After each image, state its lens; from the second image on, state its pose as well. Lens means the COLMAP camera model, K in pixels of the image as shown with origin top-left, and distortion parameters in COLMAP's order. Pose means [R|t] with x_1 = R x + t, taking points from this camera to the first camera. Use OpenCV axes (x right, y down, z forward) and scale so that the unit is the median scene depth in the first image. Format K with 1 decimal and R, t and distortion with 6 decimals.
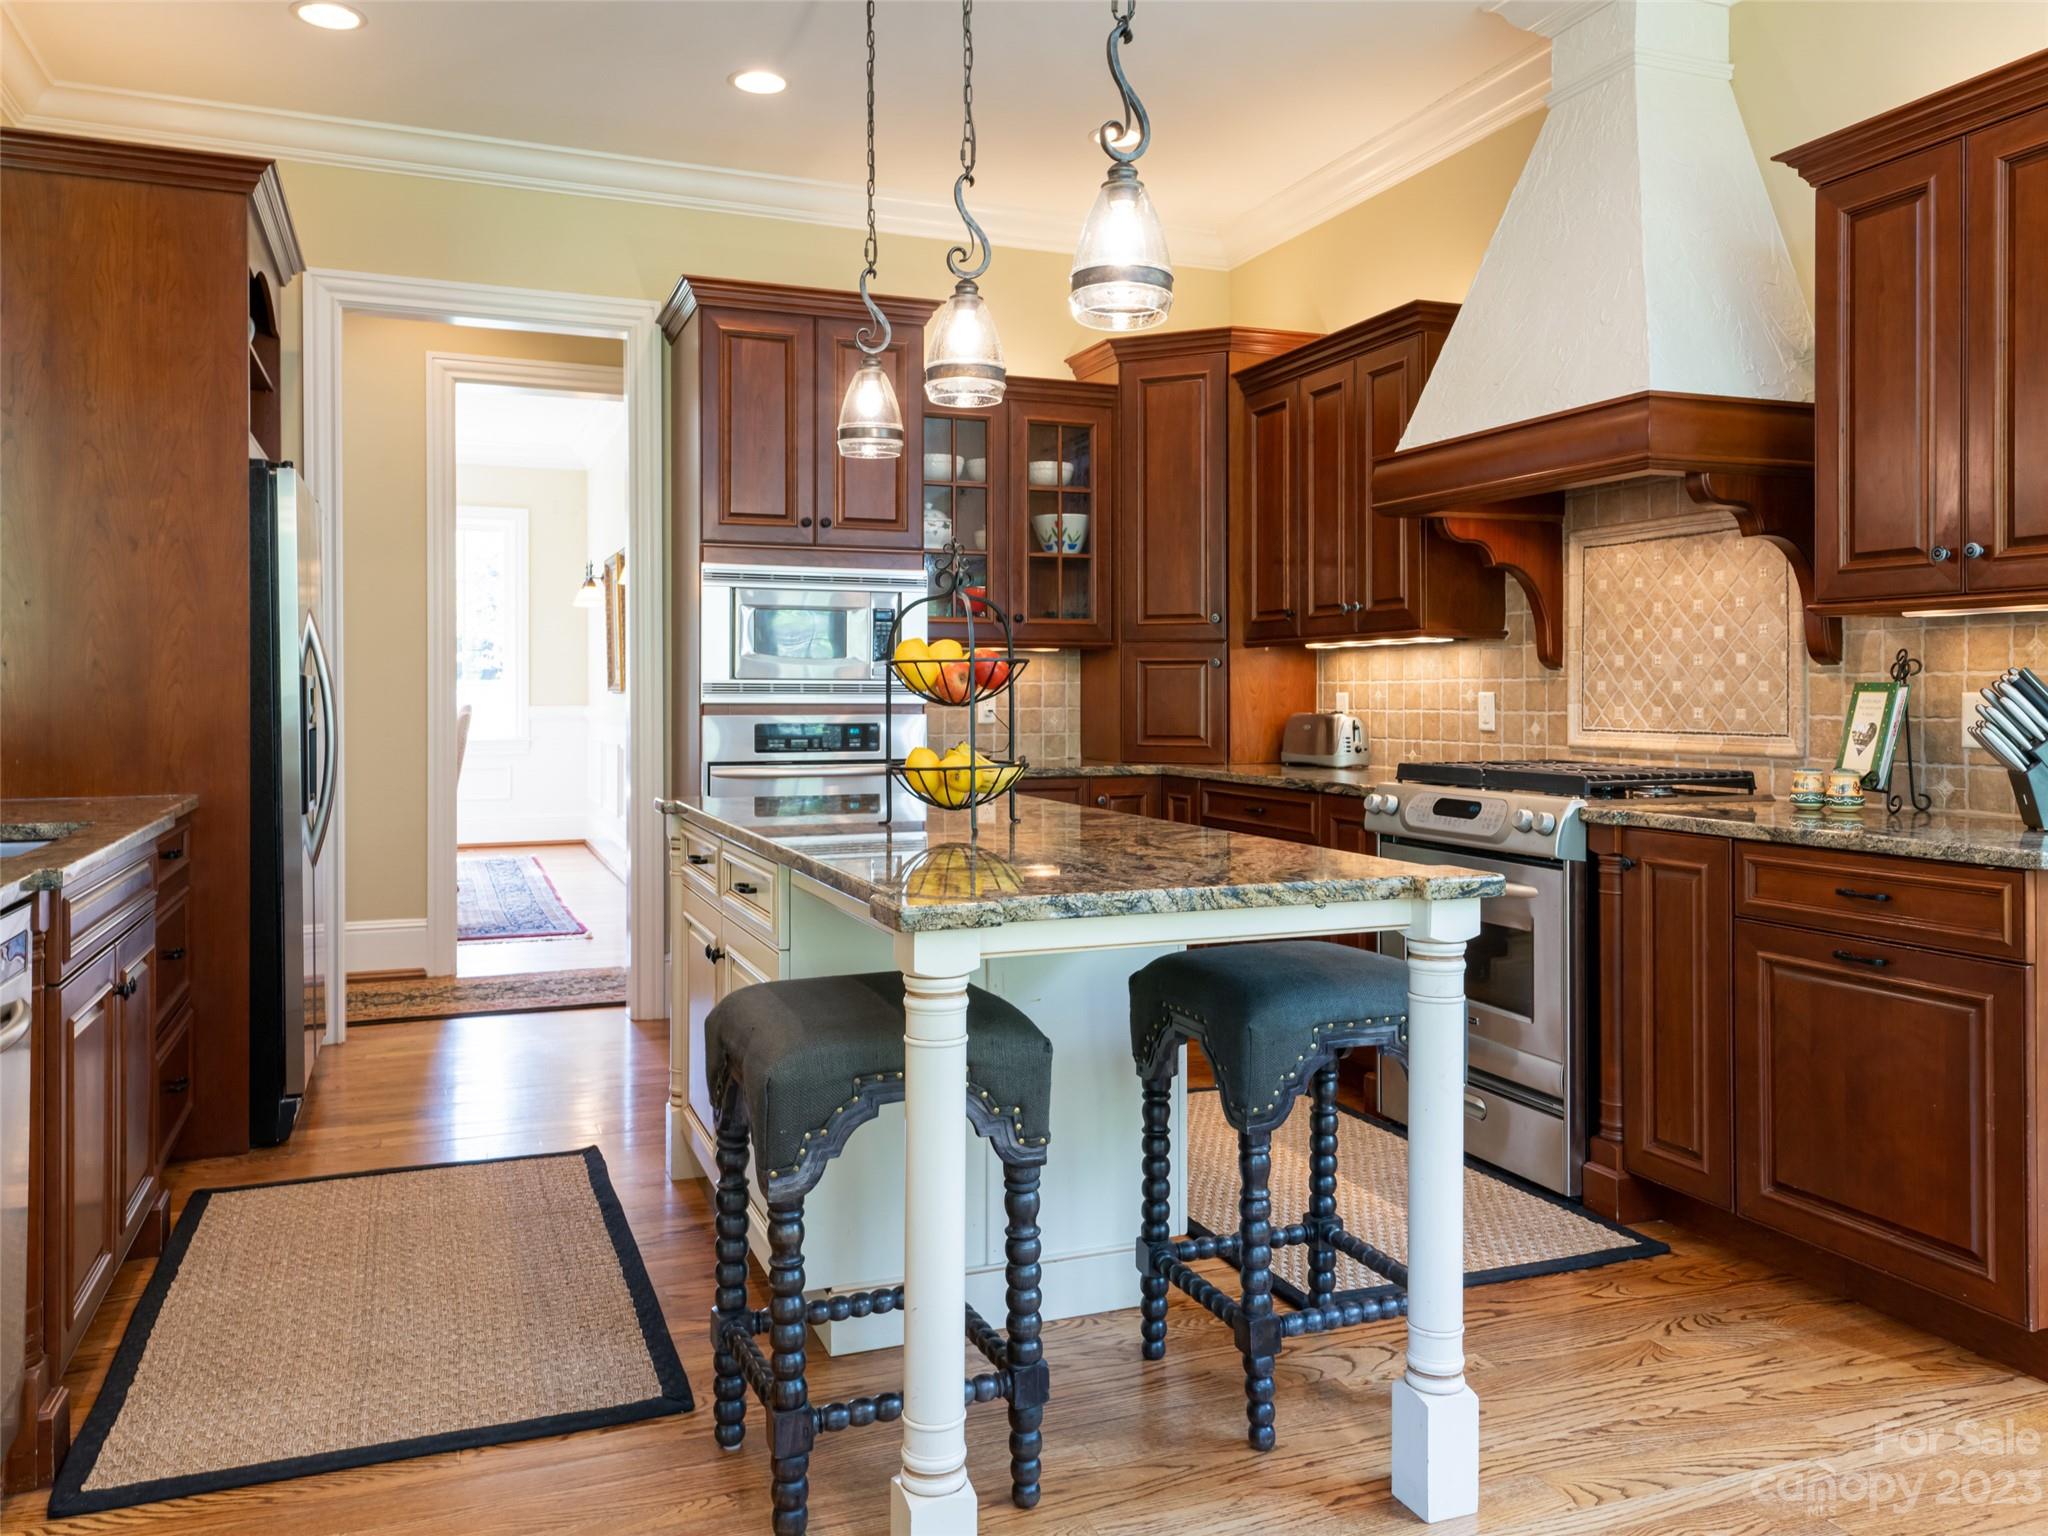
lens RADIAL K [[1551.2, 0, 1031.3], [0, 1551.2, 746.5], [0, 0, 1]] dist [0.025857, 0.003314]
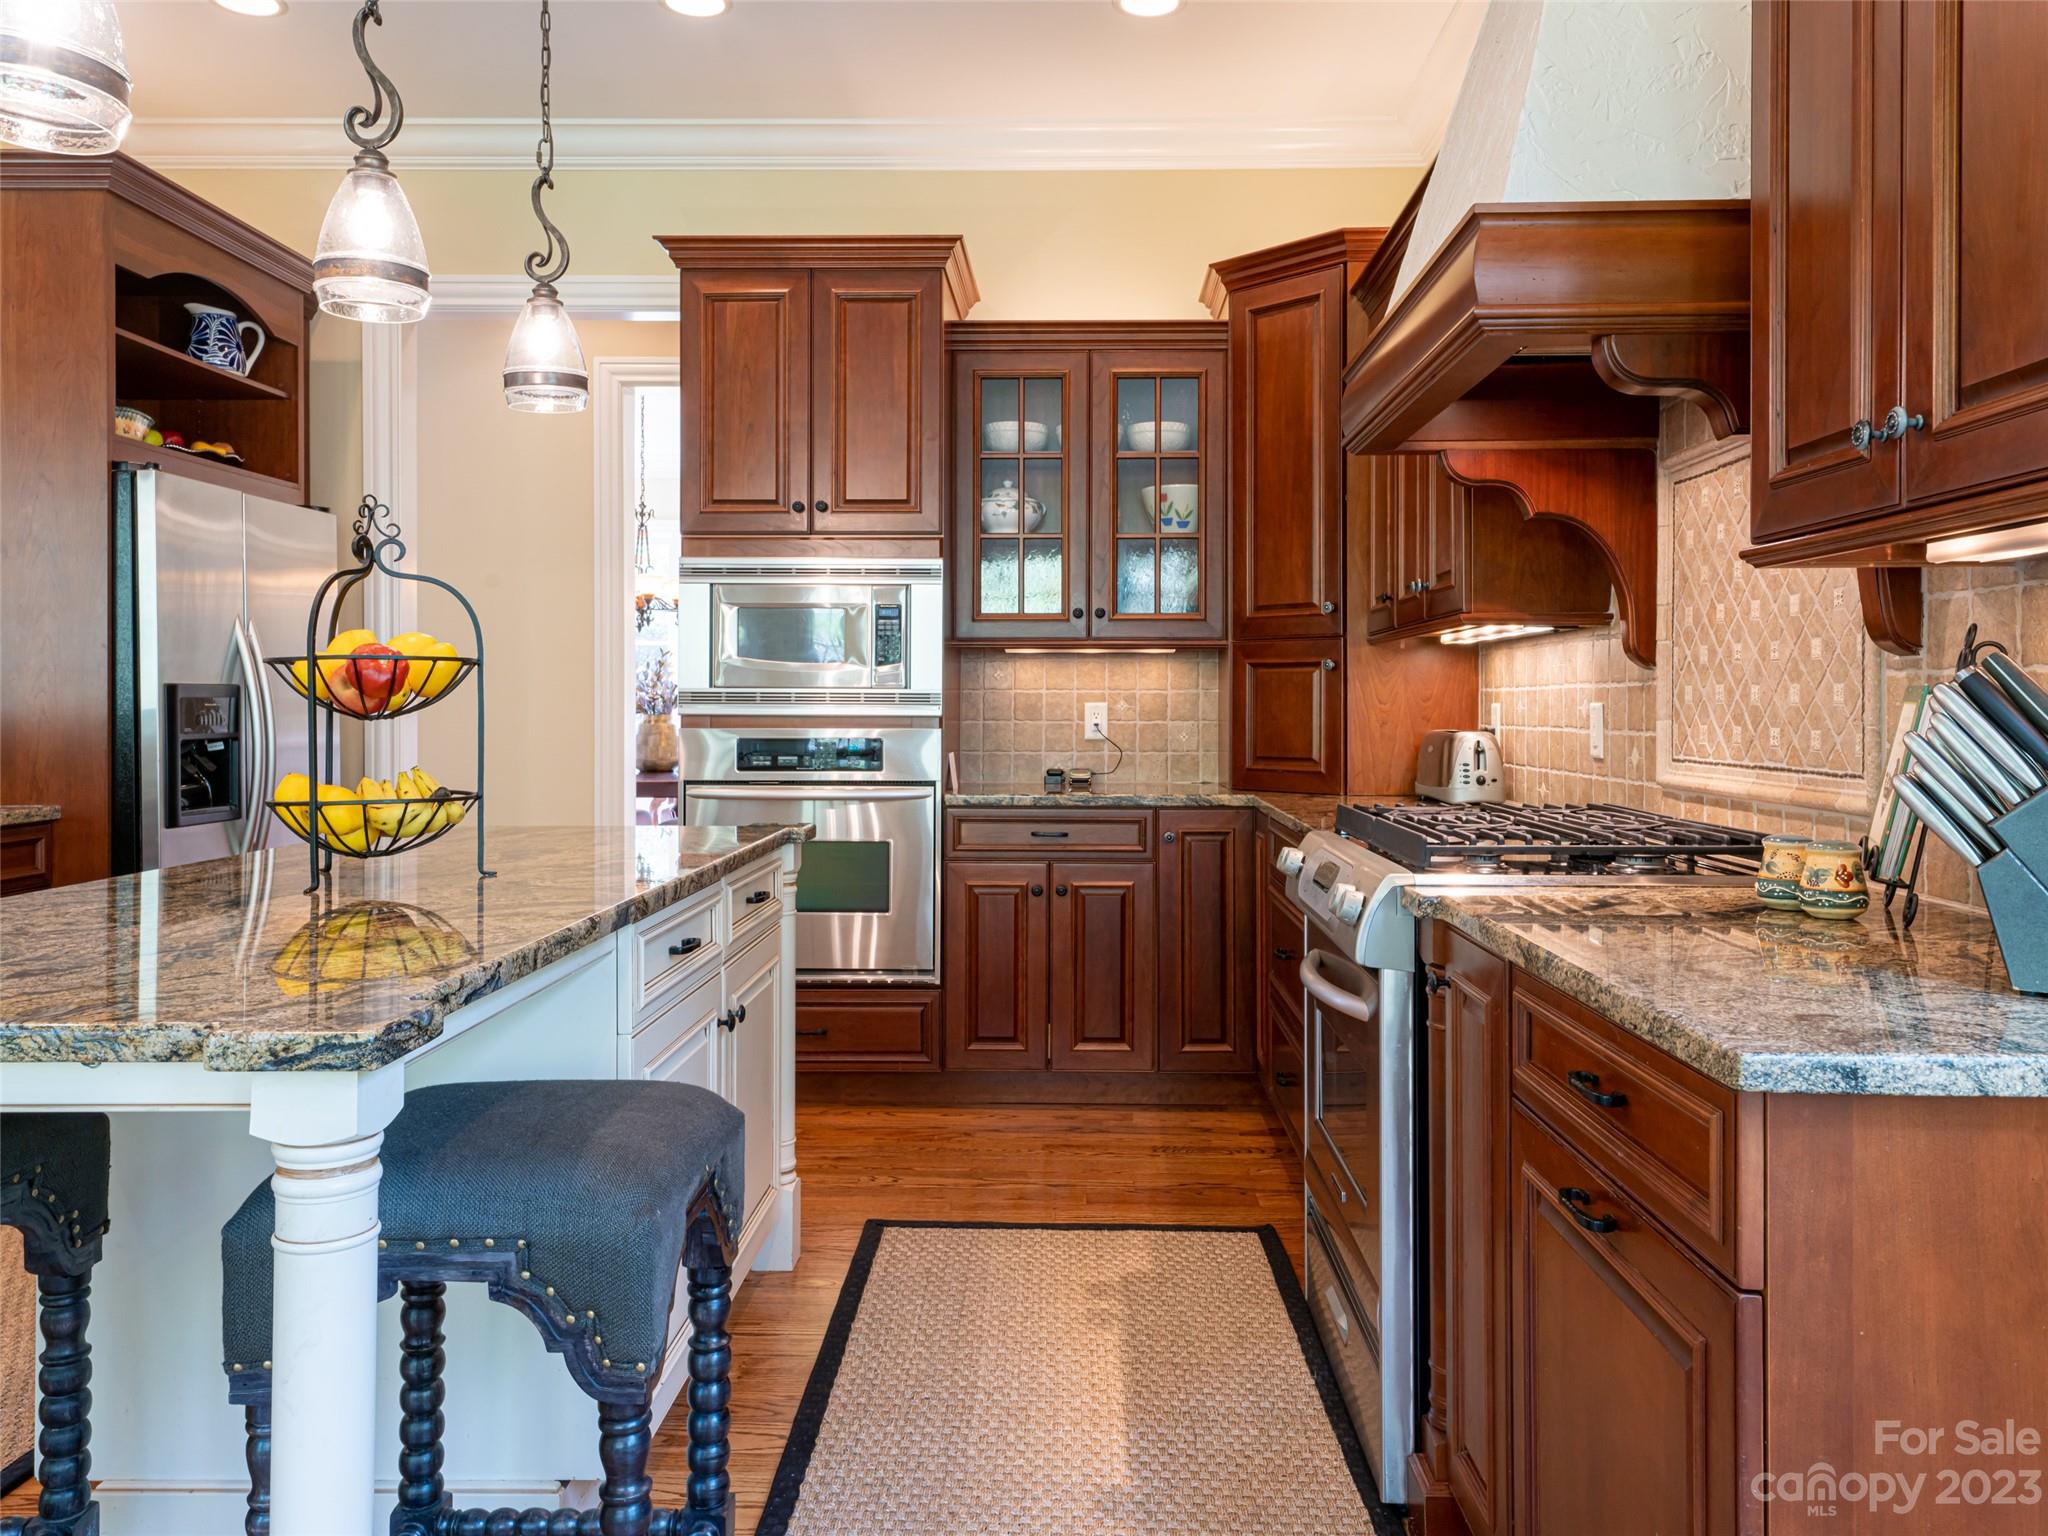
lens RADIAL K [[1551.2, 0, 1035.0], [0, 1551.2, 748.1], [0, 0, 1]] dist [0.025857, 0.003314]
pose [[0.921196, 0.012144, -0.388910, 0.383326], [-0.014436, 0.999891, -0.002973, -0.010384], [0.388831, 0.008353, 0.921271, 0.303145]]
